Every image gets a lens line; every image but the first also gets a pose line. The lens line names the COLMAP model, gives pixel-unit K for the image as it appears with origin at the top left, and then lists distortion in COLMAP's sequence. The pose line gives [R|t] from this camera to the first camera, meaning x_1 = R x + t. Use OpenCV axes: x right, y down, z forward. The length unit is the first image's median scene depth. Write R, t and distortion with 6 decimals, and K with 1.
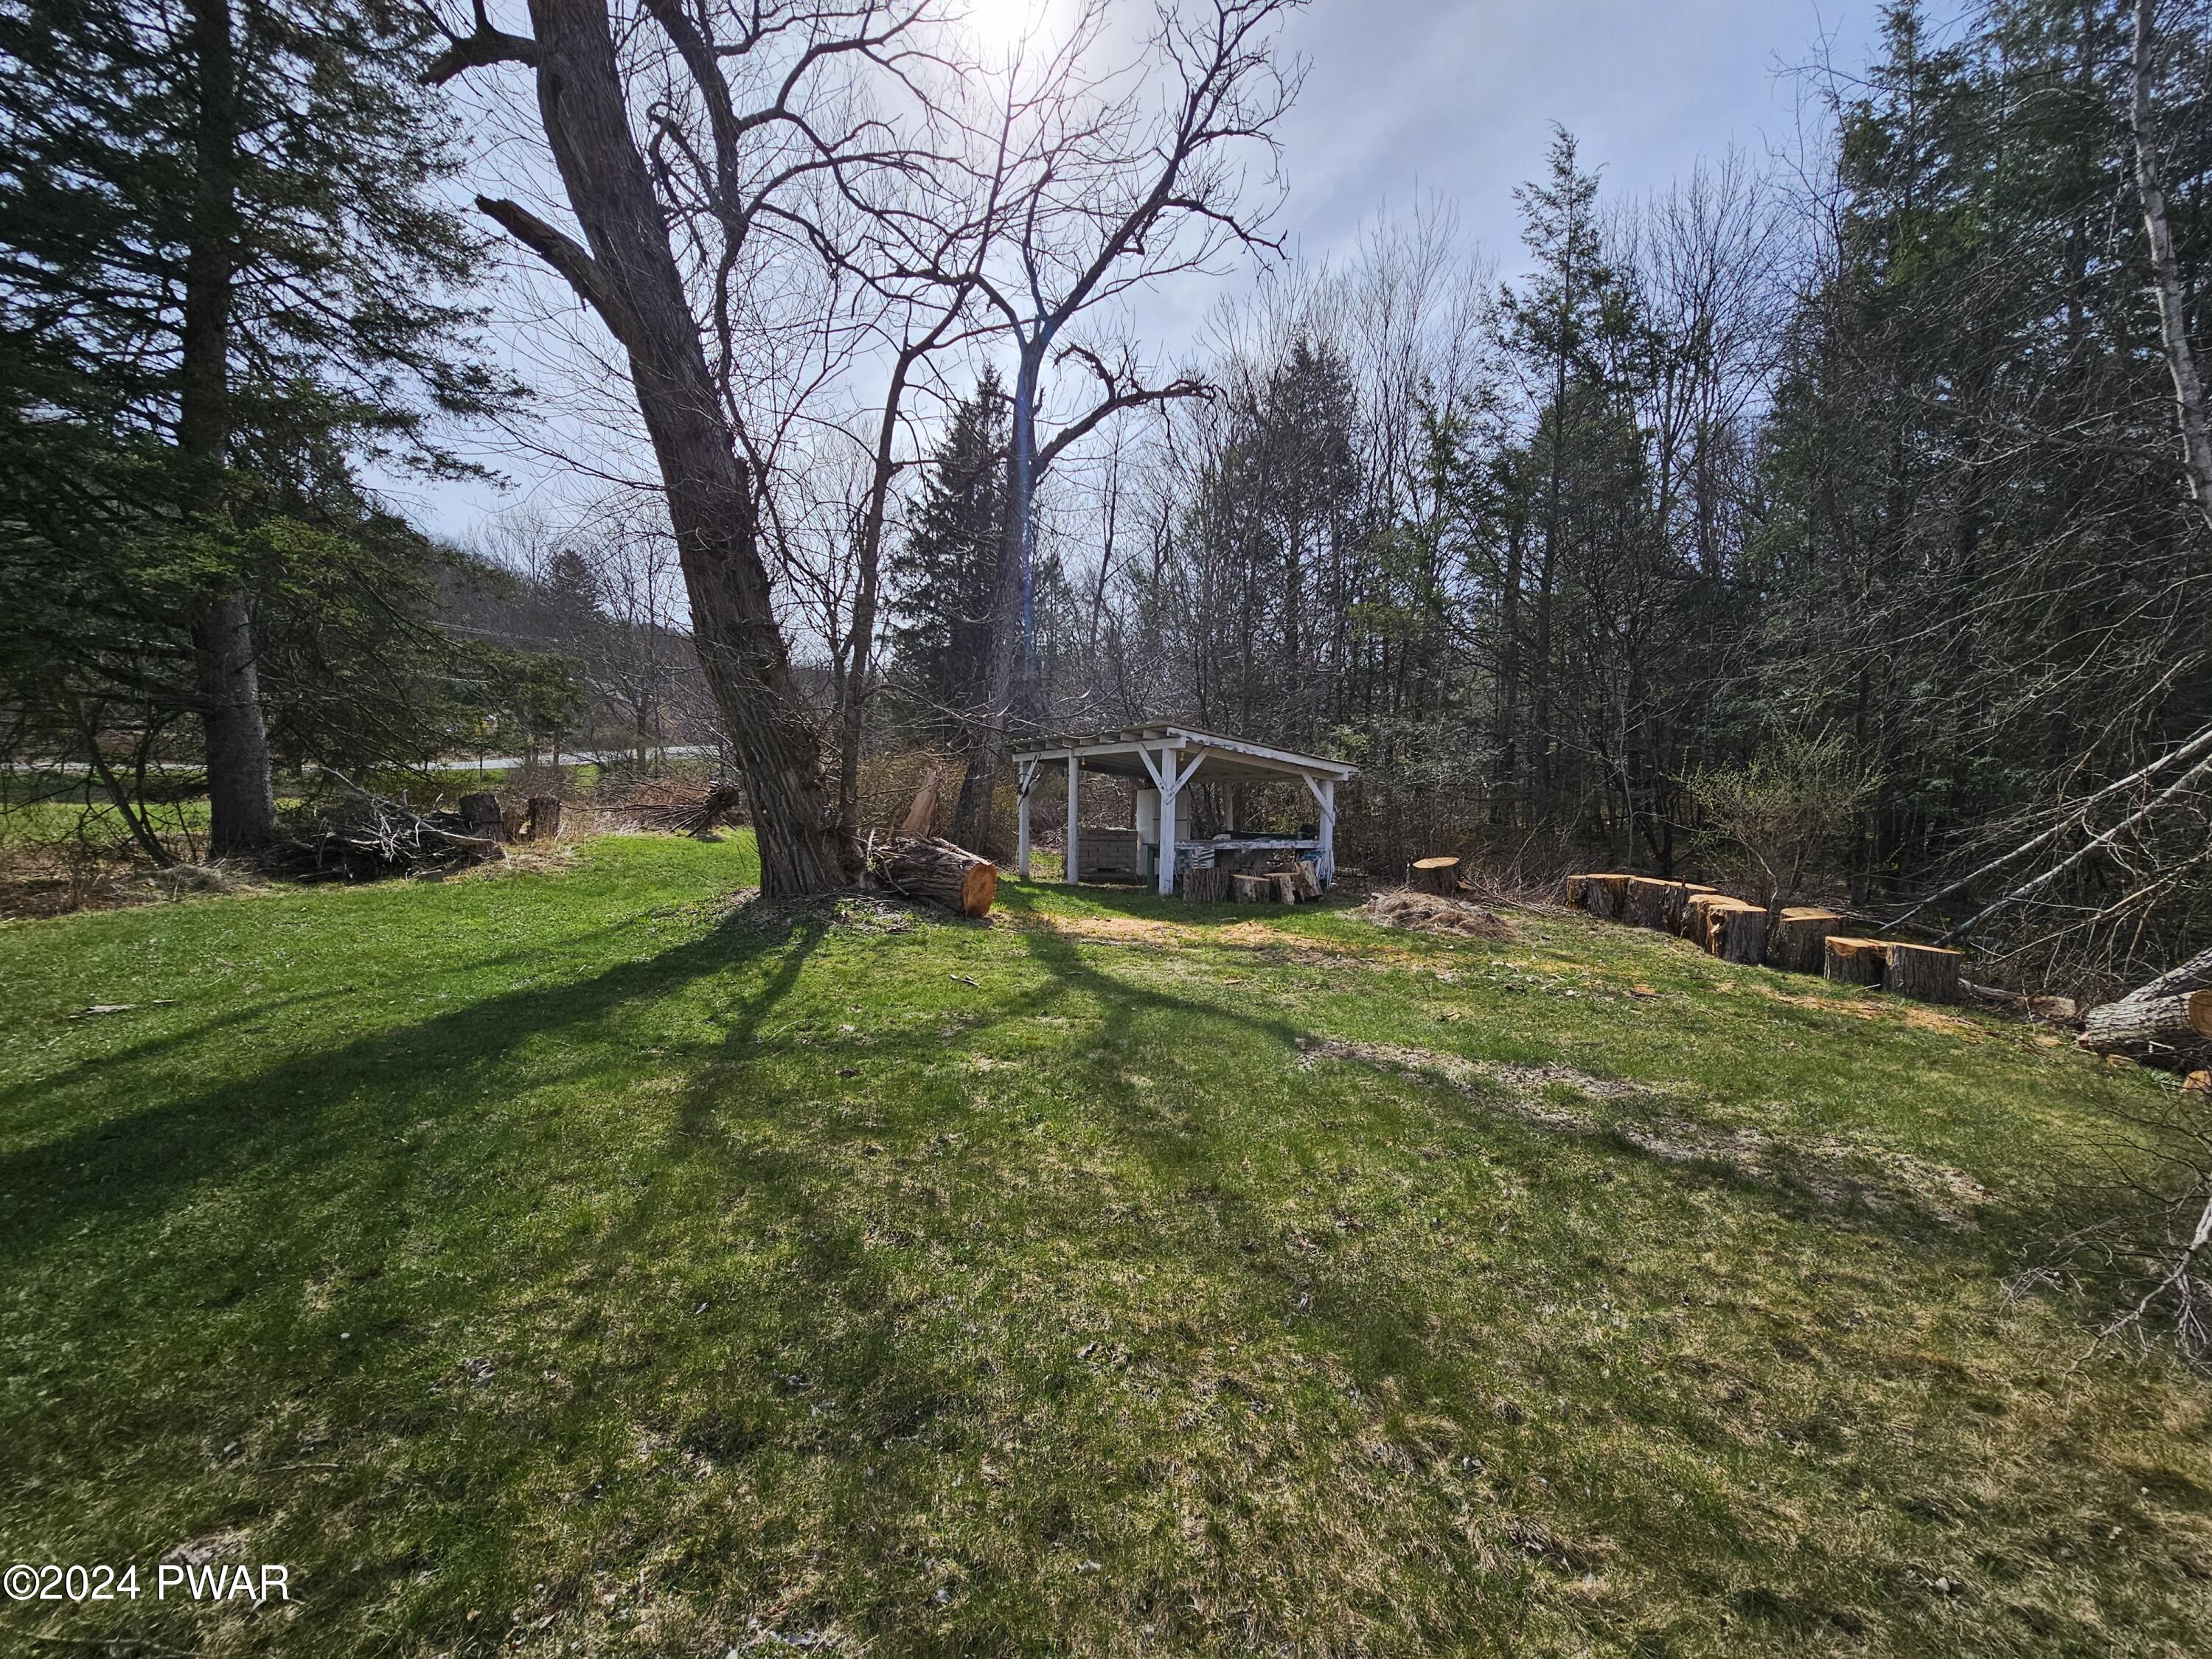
lens RADIAL K [[939.1, 0, 1110.6], [0, 939.1, 839.6], [0, 0, 1]] dist [-0.003062, -0.000822]
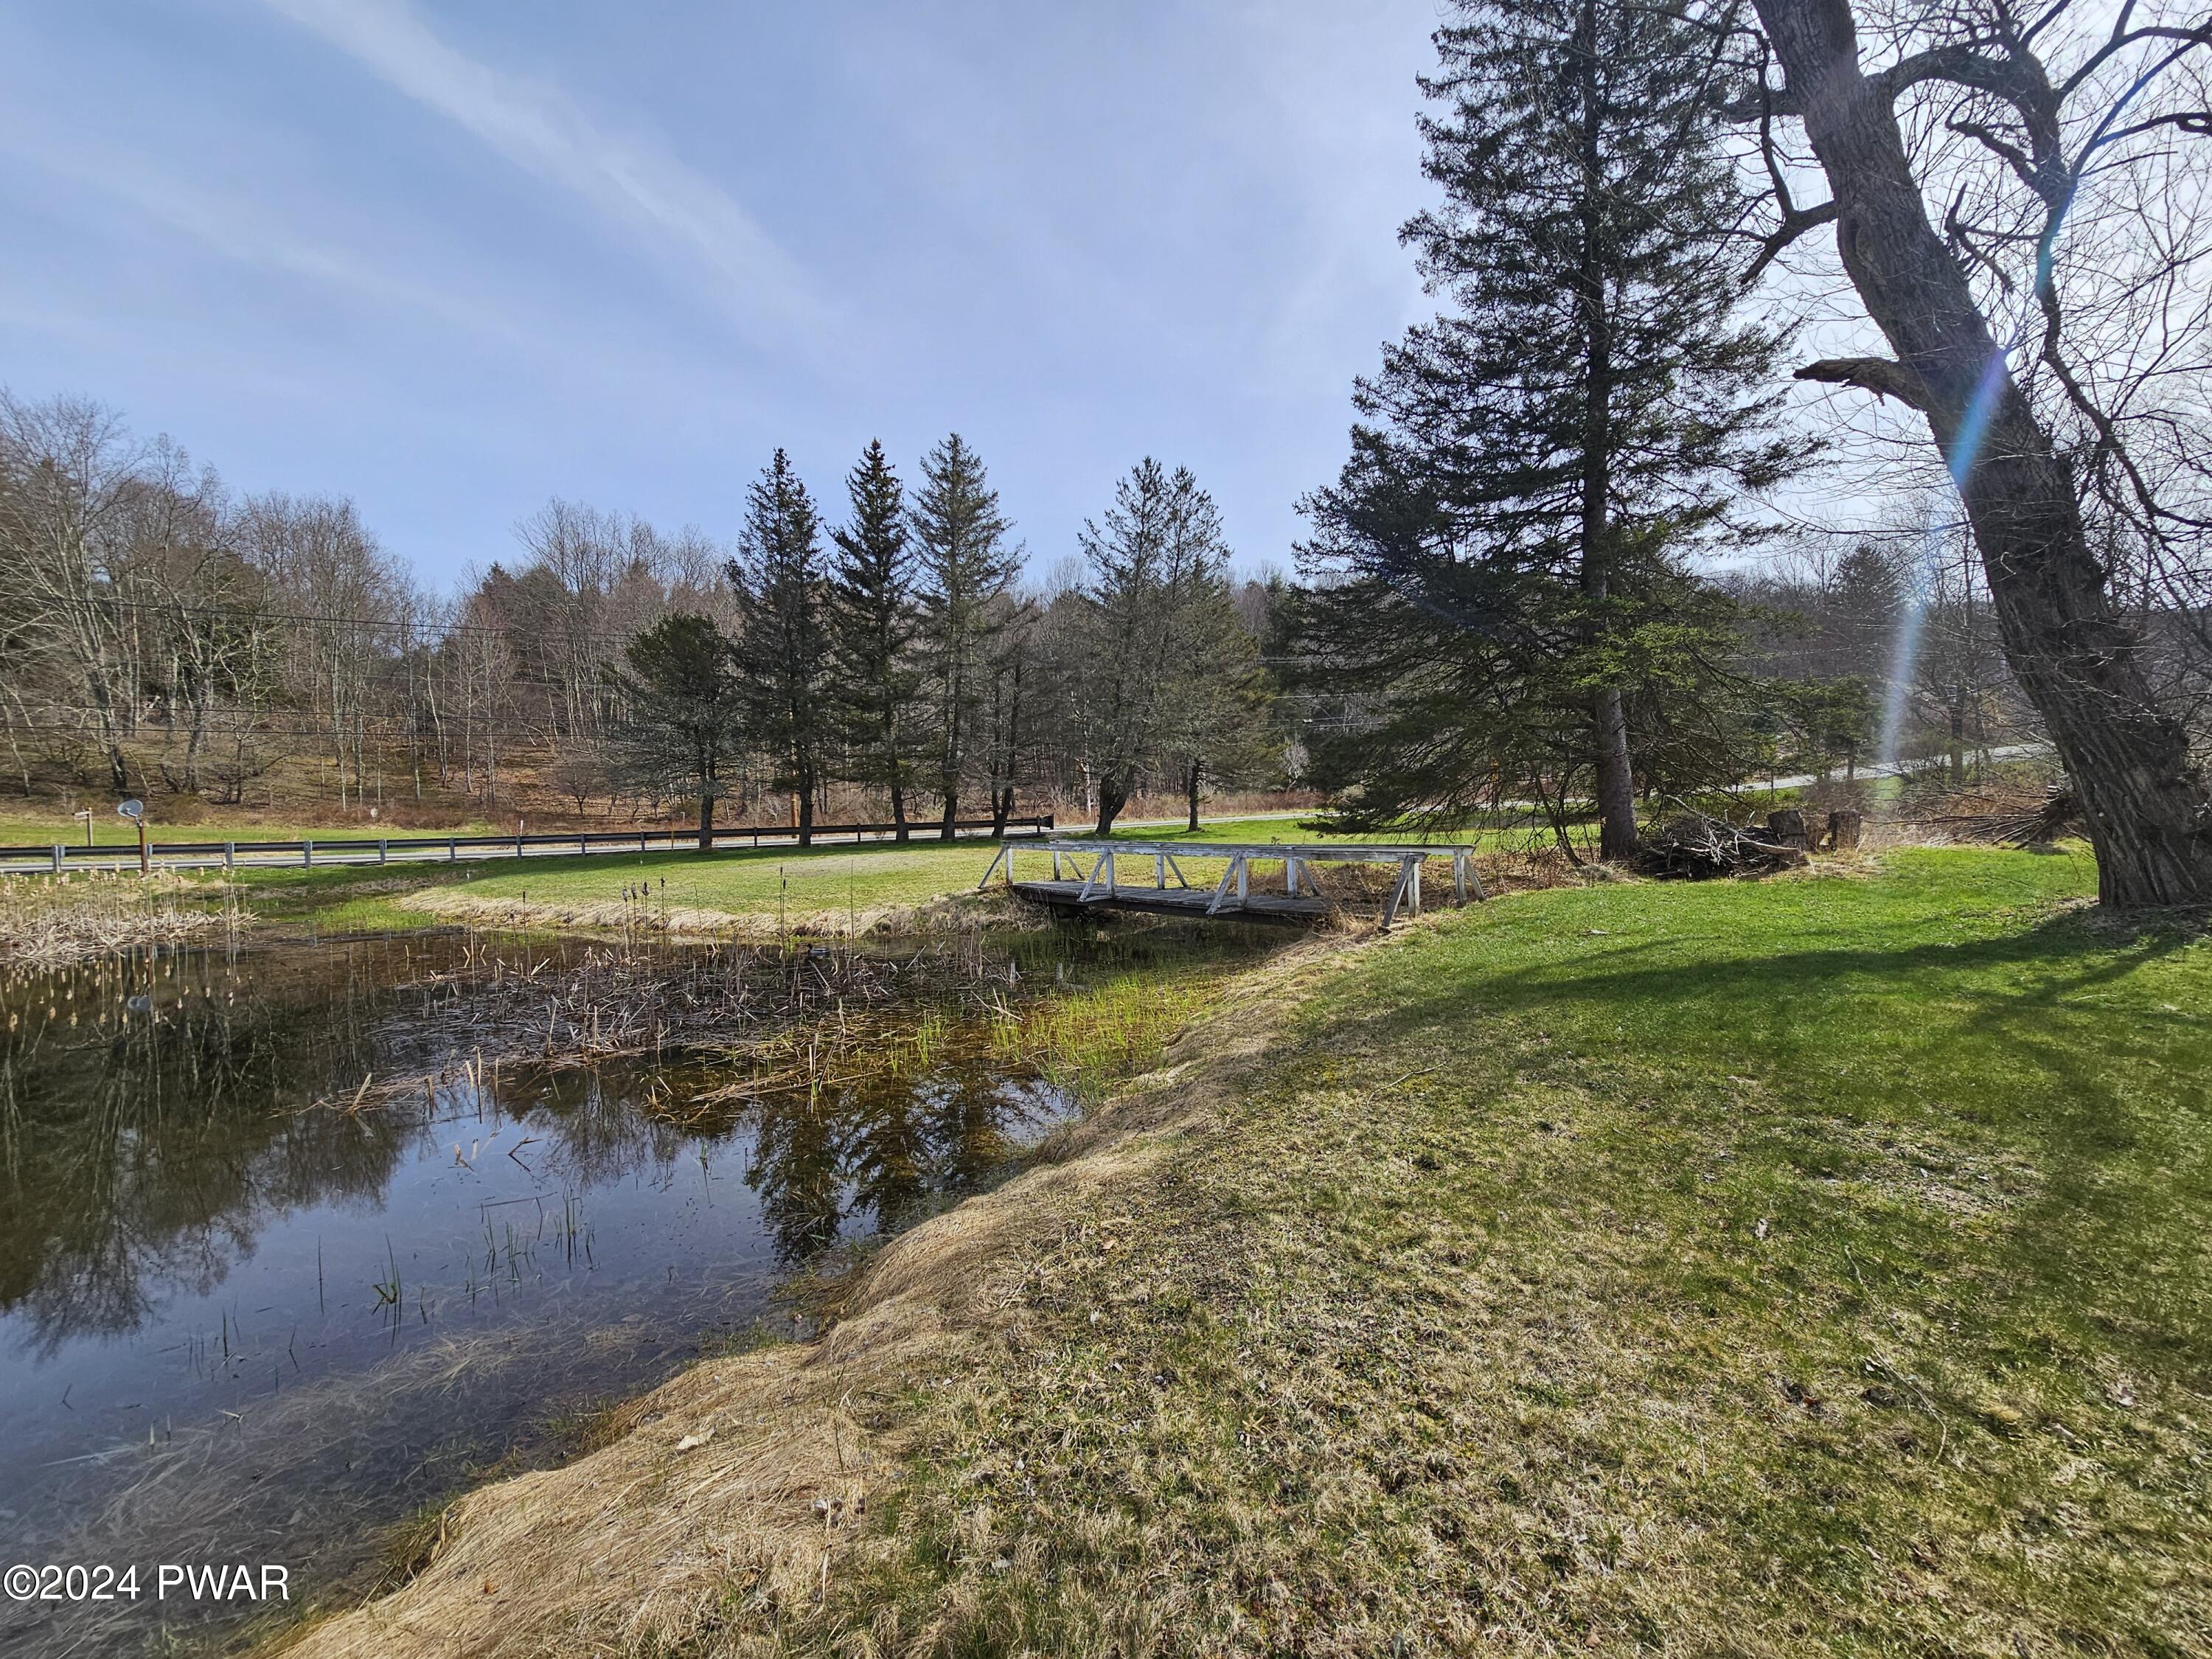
lens RADIAL K [[939.1, 0, 1110.6], [0, 939.1, 839.6], [0, 0, 1]] dist [-0.003062, -0.000822]
pose [[0.361570, -0.015354, -0.932218, 0.123434], [-0.005066, 0.999817, -0.018432, 0.014843], [0.932331, 0.011387, 0.361426, -0.227558]]
